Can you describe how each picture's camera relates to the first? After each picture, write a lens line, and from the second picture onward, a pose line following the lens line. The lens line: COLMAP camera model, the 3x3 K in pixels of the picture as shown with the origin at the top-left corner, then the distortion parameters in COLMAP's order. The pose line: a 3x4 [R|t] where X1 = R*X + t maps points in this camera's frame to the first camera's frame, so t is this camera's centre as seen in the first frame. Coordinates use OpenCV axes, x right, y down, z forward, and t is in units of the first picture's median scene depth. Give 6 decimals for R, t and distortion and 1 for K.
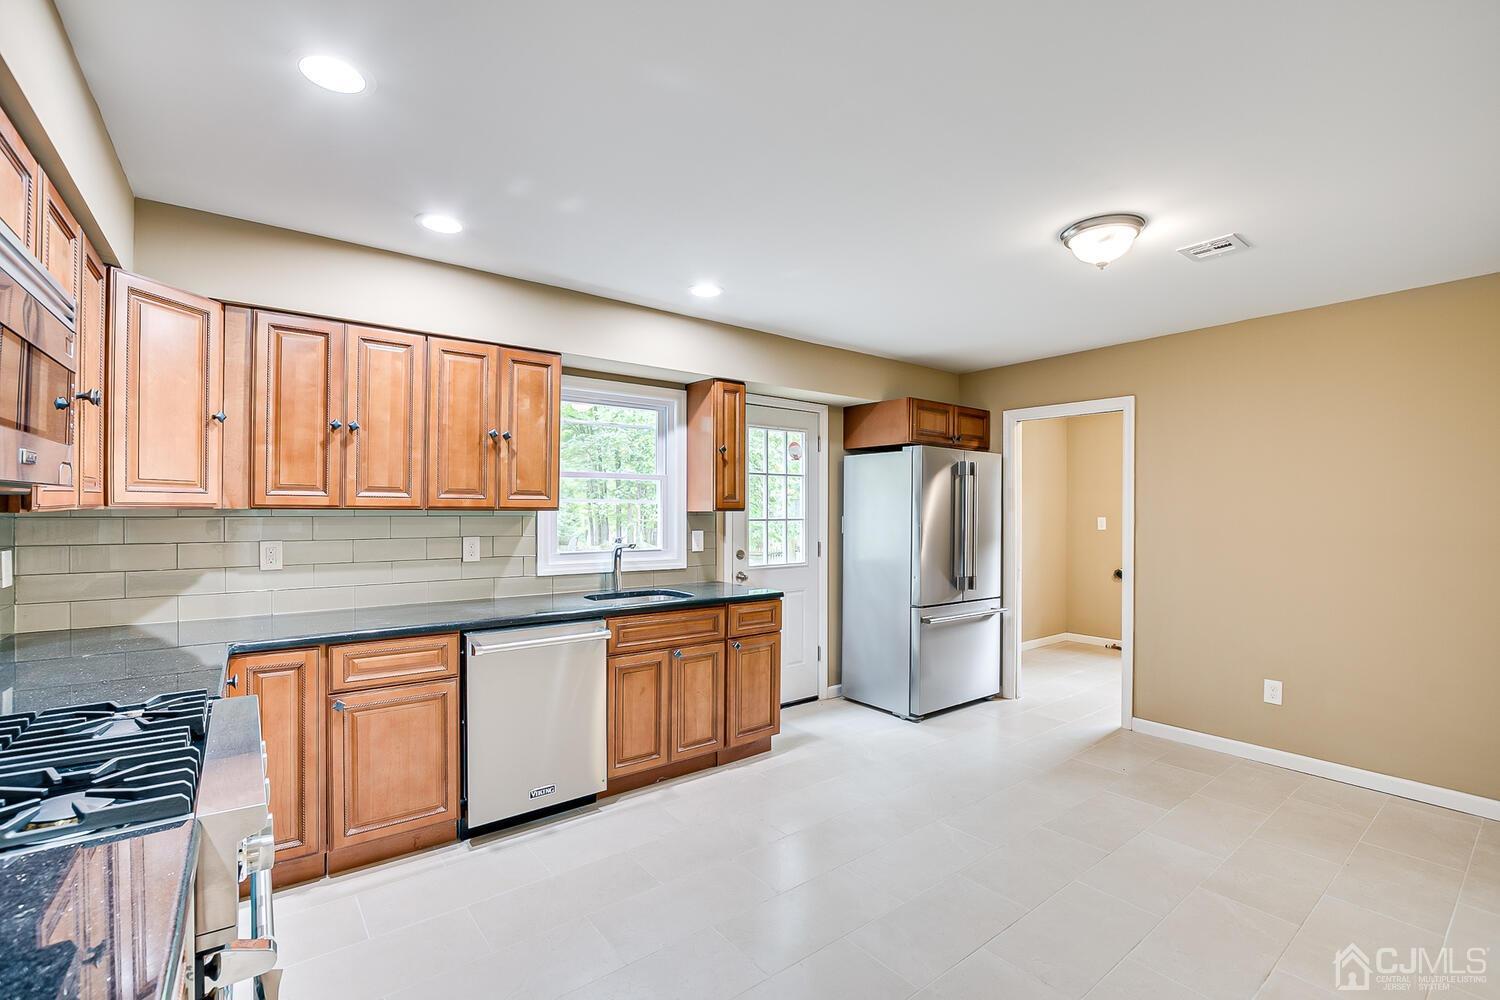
lens RADIAL K [[660.0, 0, 745.6], [0, 660.0, 510.1], [0, 0, 1]] dist [-0.024431, 0.003487]
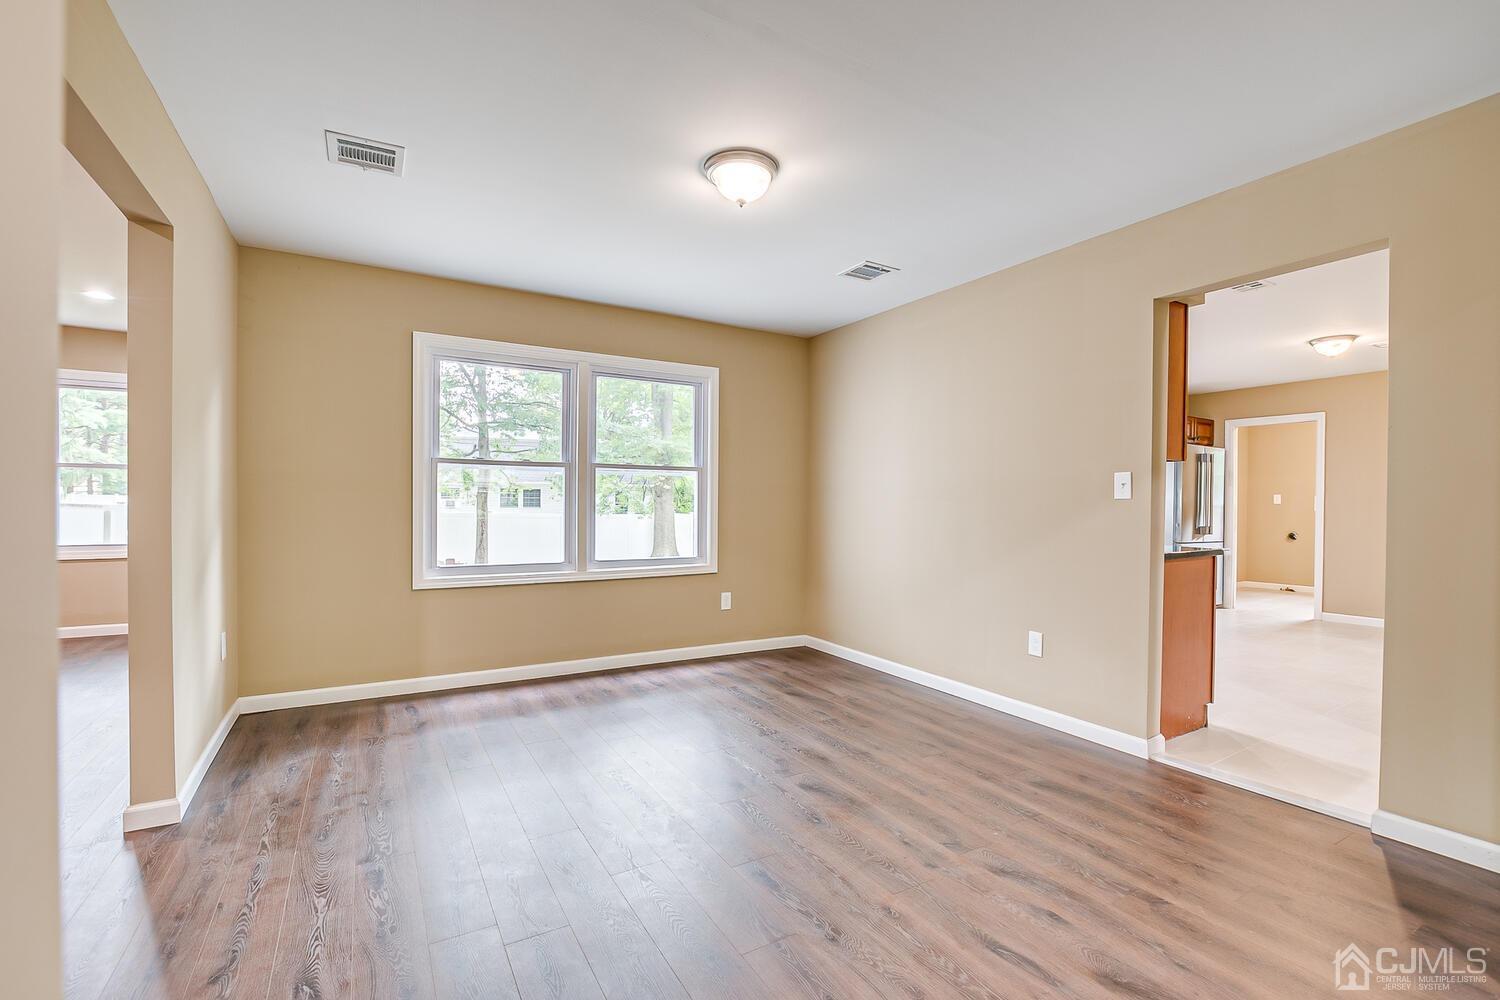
lens RADIAL K [[660.0, 0, 745.6], [0, 660.0, 510.1], [0, 0, 1]] dist [-0.024431, 0.003487]
pose [[0.993071, 0.005037, -0.117410, -0.797403], [-0.004028, 0.999953, 0.008836, 0.072449], [0.117449, -0.008302, 0.993044, -0.946355]]
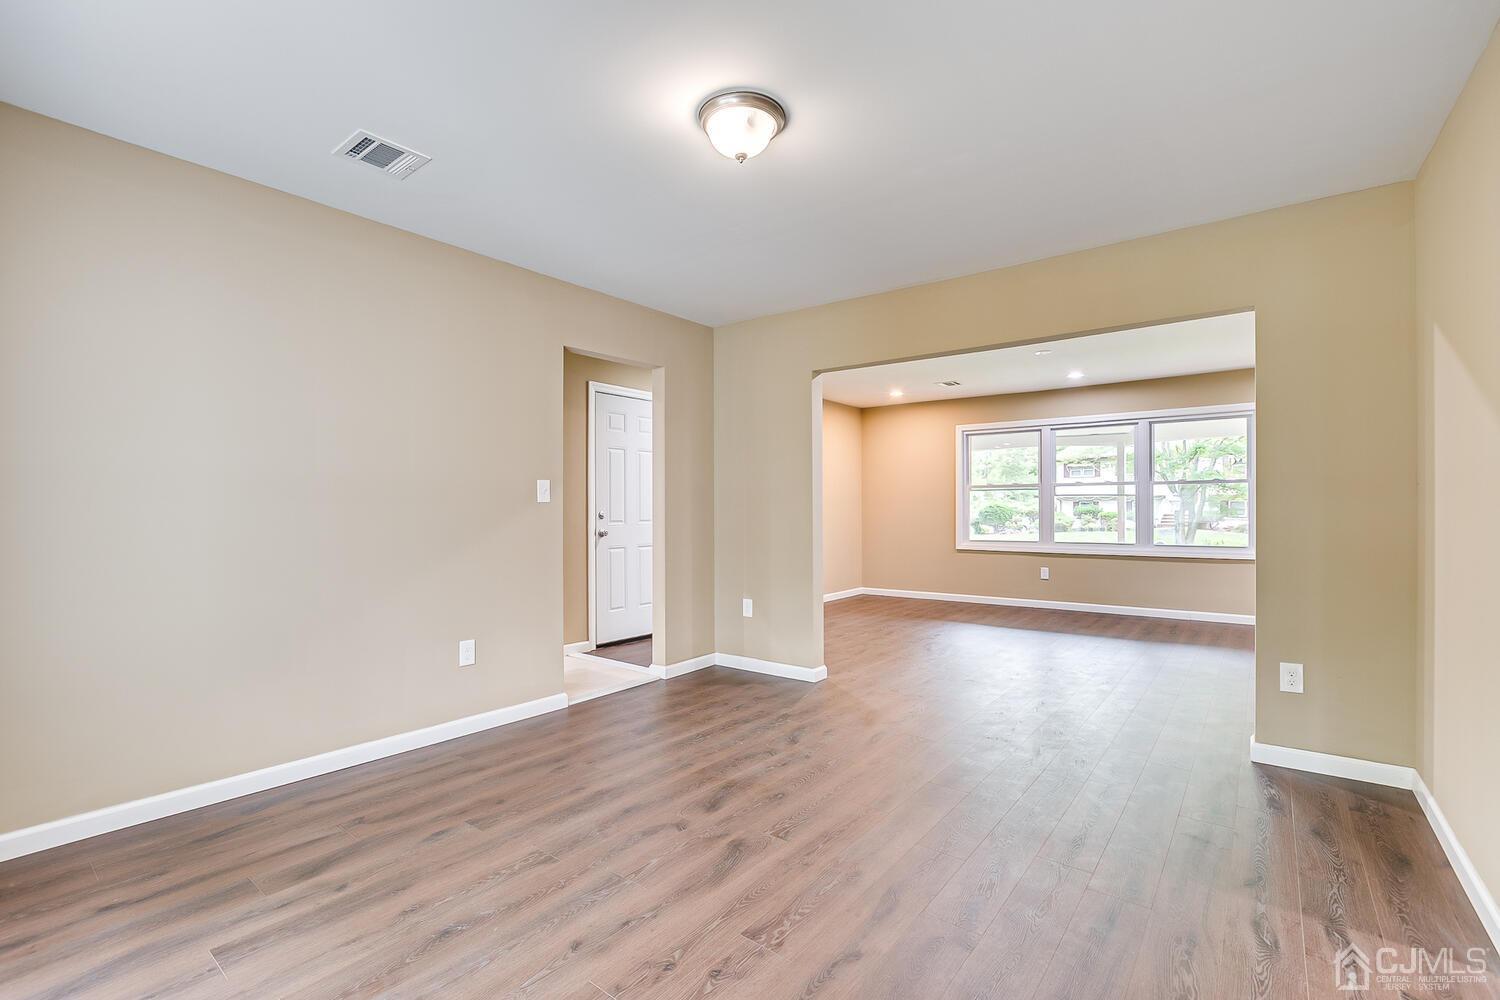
lens RADIAL K [[660.0, 0, 745.6], [0, 660.0, 510.1], [0, 0, 1]] dist [-0.024431, 0.003487]
pose [[-0.252960, -0.006998, 0.967452, -1.554716], [0.000846, 0.999972, 0.007454, 0.067453], [-0.967476, 0.002704, -0.252946, 0.007956]]
